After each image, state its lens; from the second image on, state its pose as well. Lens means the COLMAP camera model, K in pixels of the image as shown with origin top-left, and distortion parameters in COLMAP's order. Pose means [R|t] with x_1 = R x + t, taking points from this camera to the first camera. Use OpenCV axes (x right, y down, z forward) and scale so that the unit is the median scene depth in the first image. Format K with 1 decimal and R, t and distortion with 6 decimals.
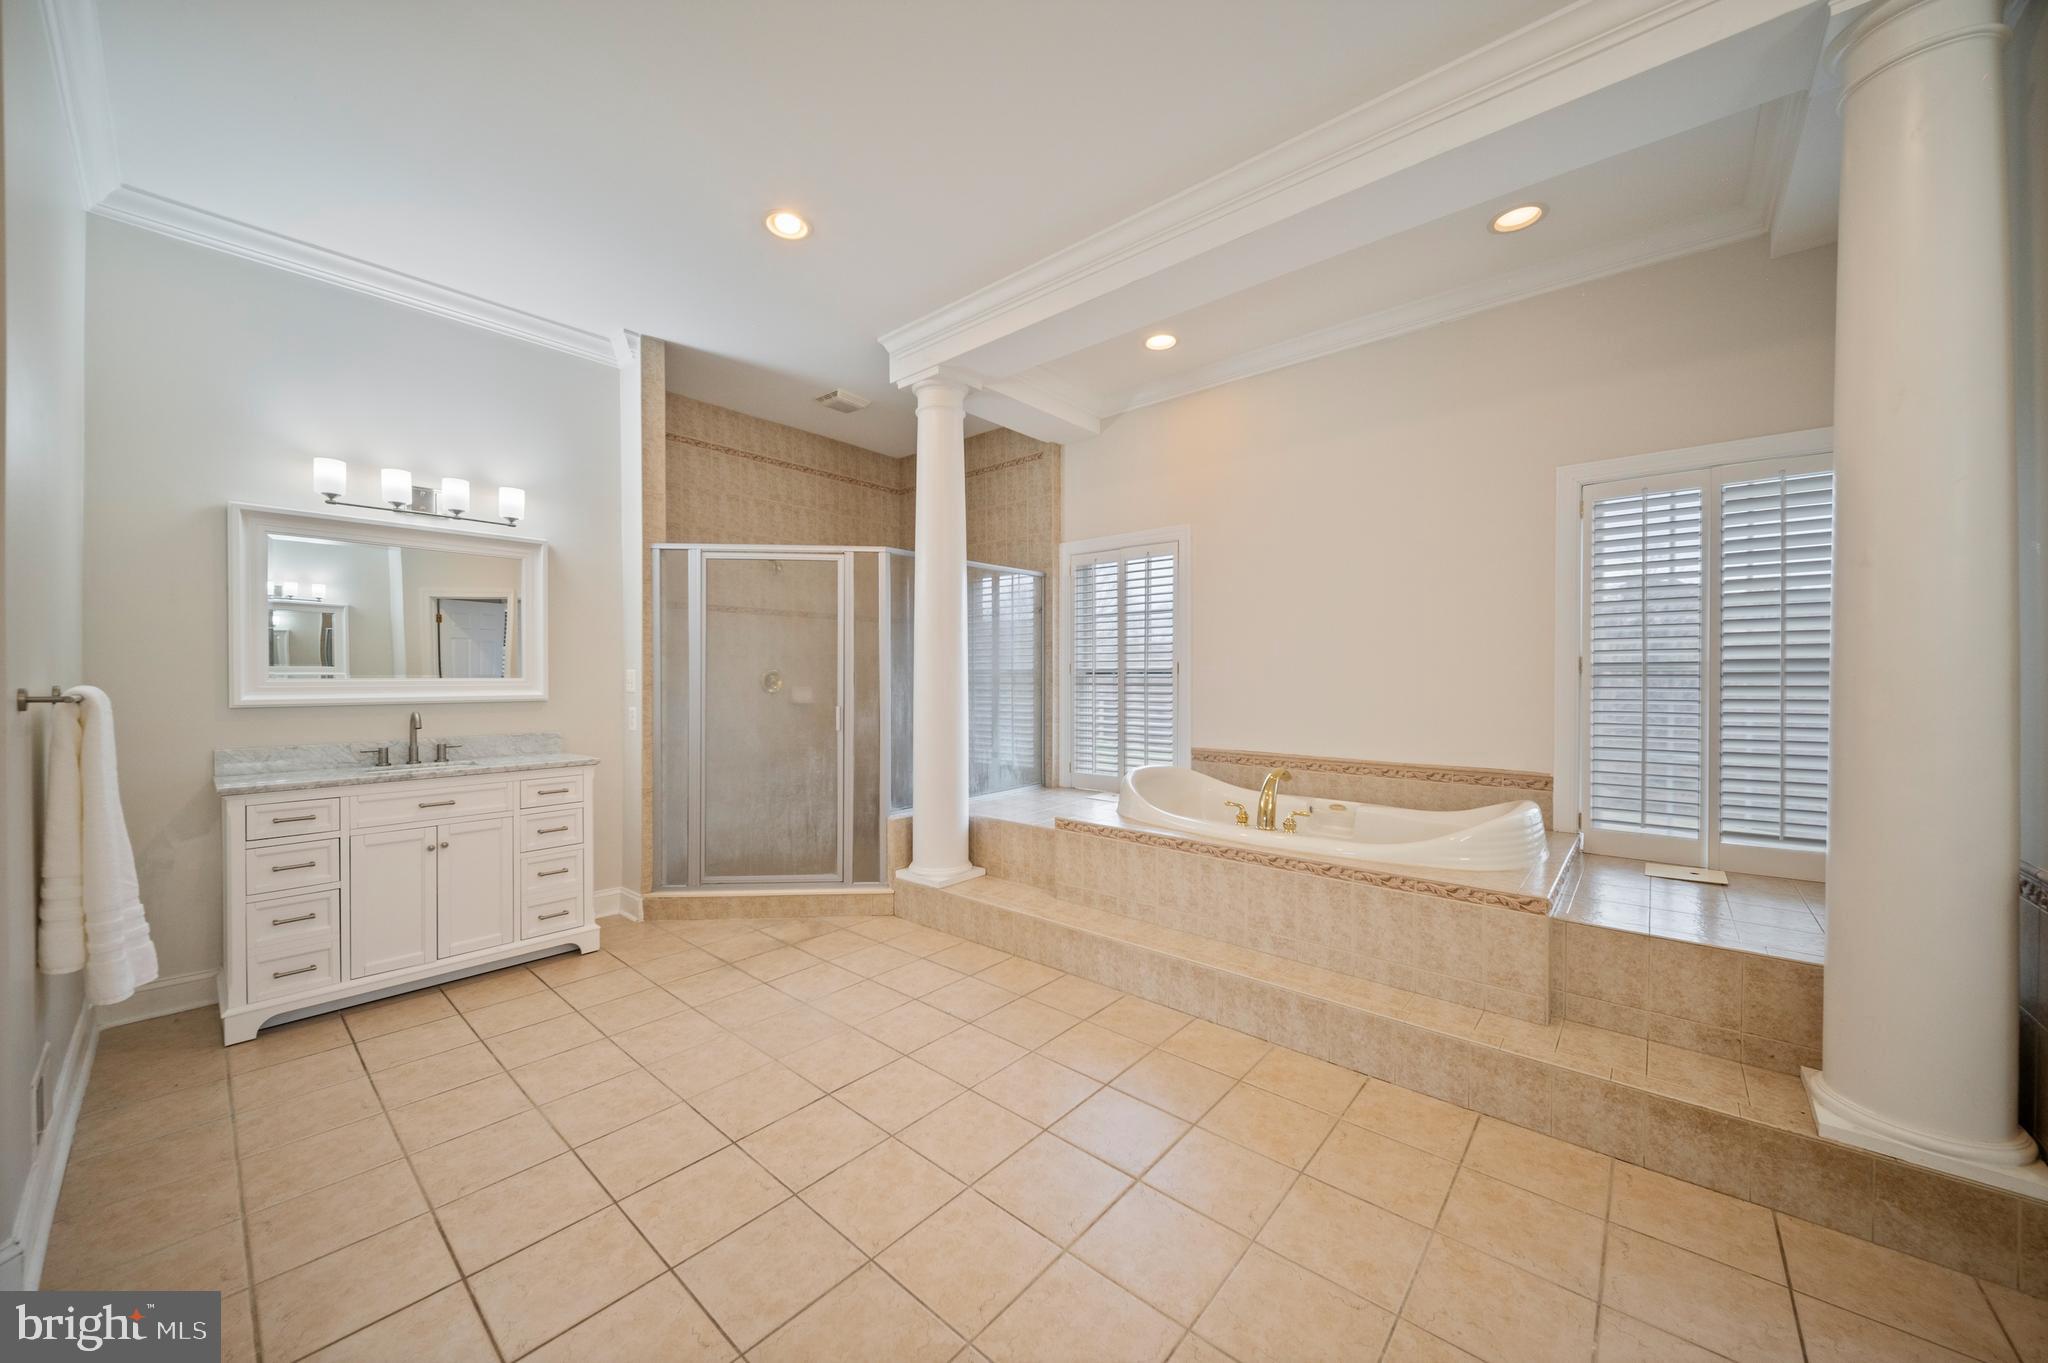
lens RADIAL K [[715.3, 0, 1021.5], [0, 715.3, 680.4], [0, 0, 1]] dist [0.000076, -0.002970]
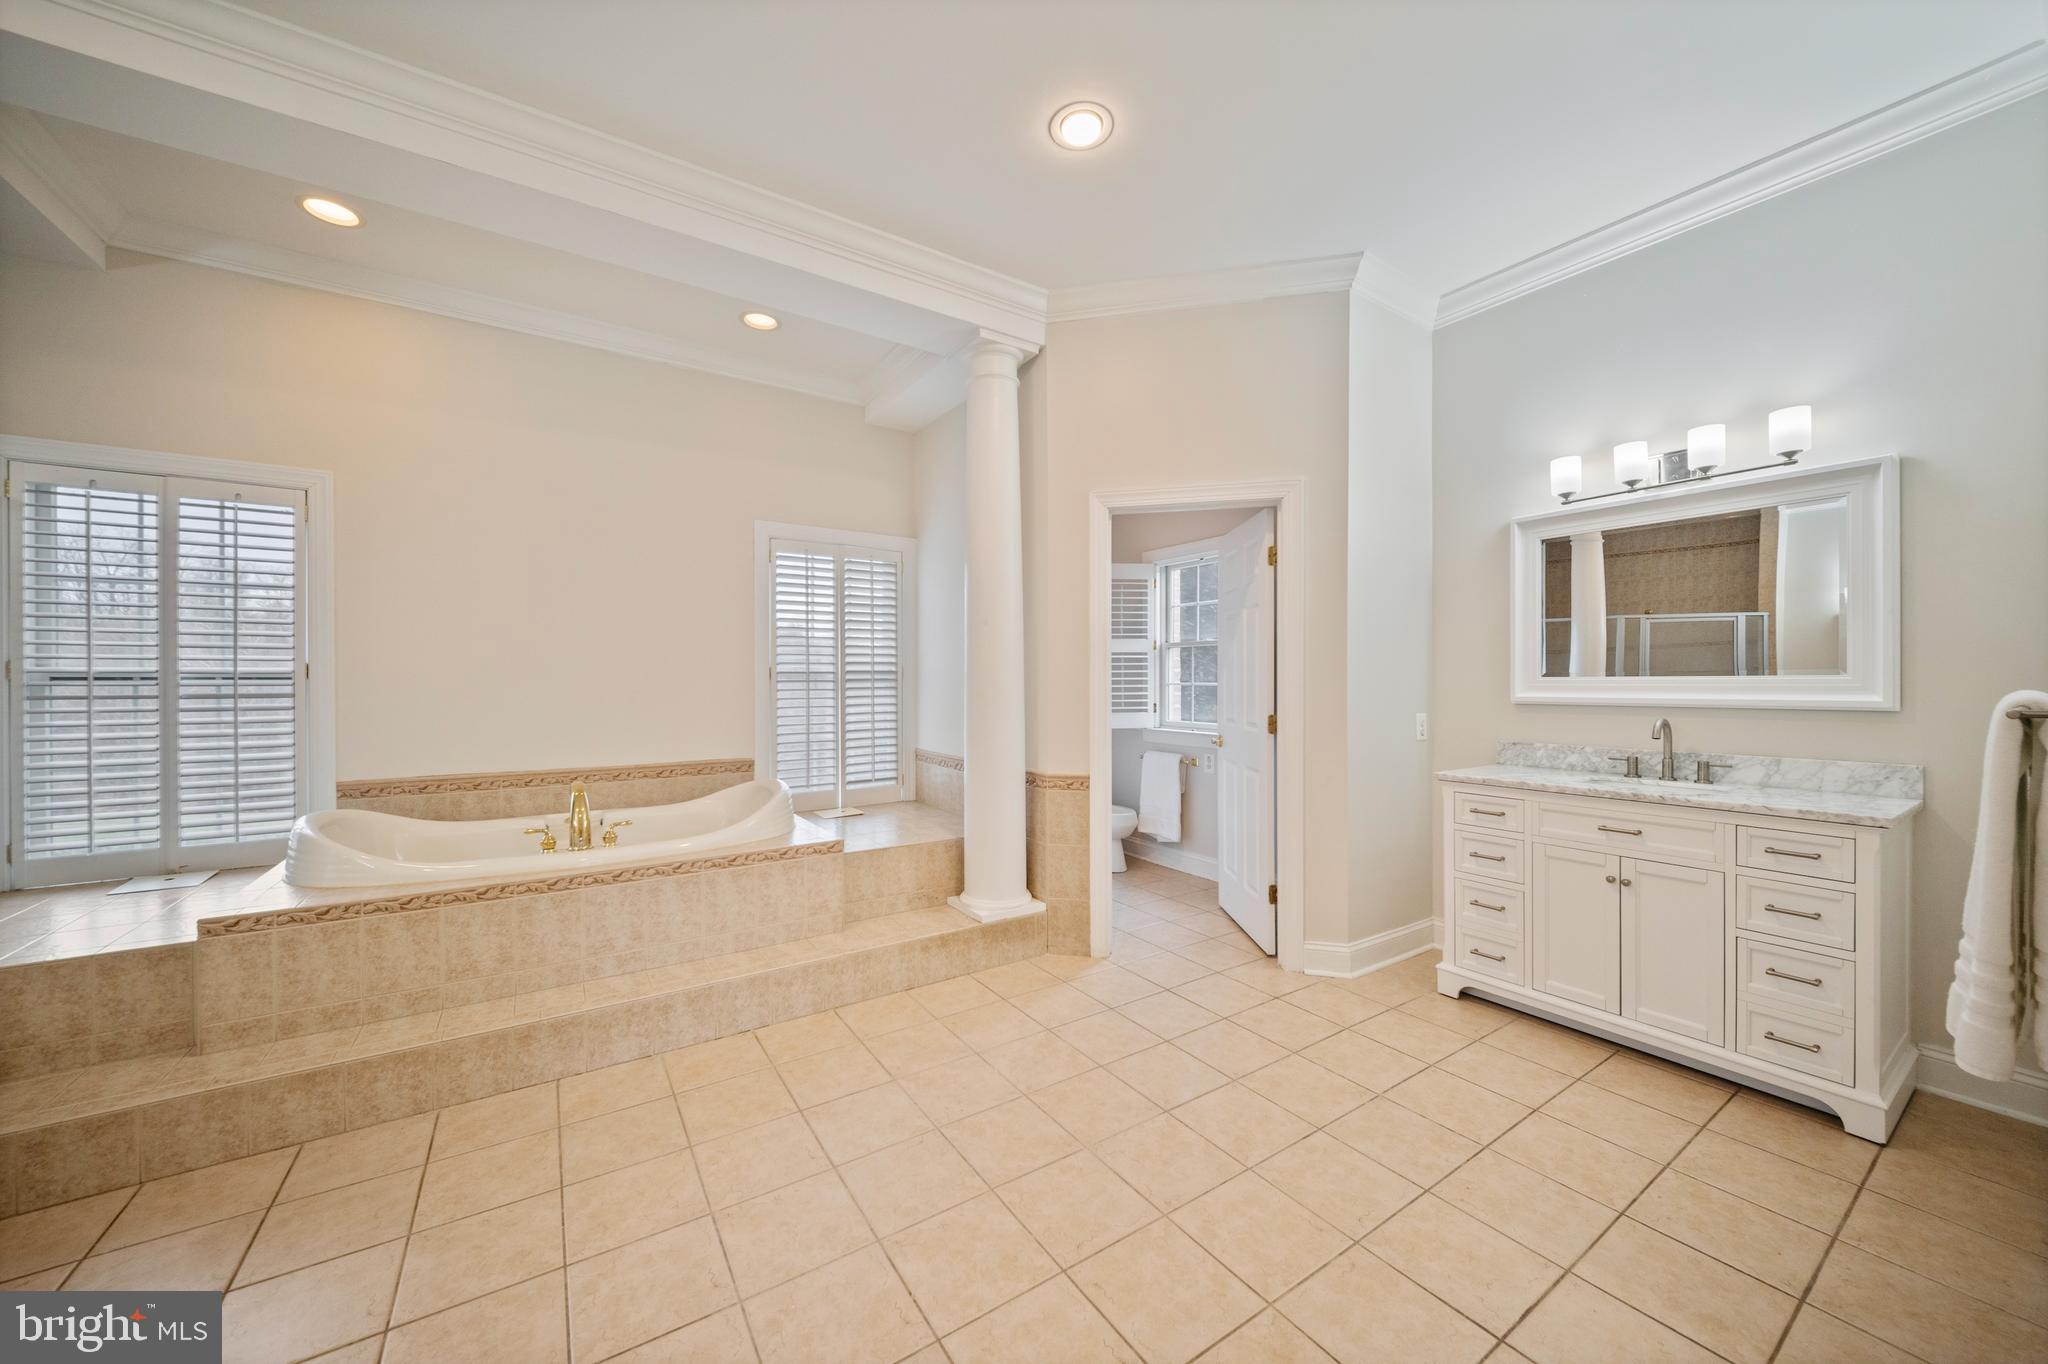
lens RADIAL K [[715.3, 0, 1011.1], [0, 715.3, 680.1], [0, 0, 1]] dist [0.000076, -0.002970]
pose [[0.284288, -0.001528, 0.958738, -0.387714], [0.007206, 0.999974, -0.000543, -0.005355], [-0.958712, 0.007063, 0.284292, 0.208603]]
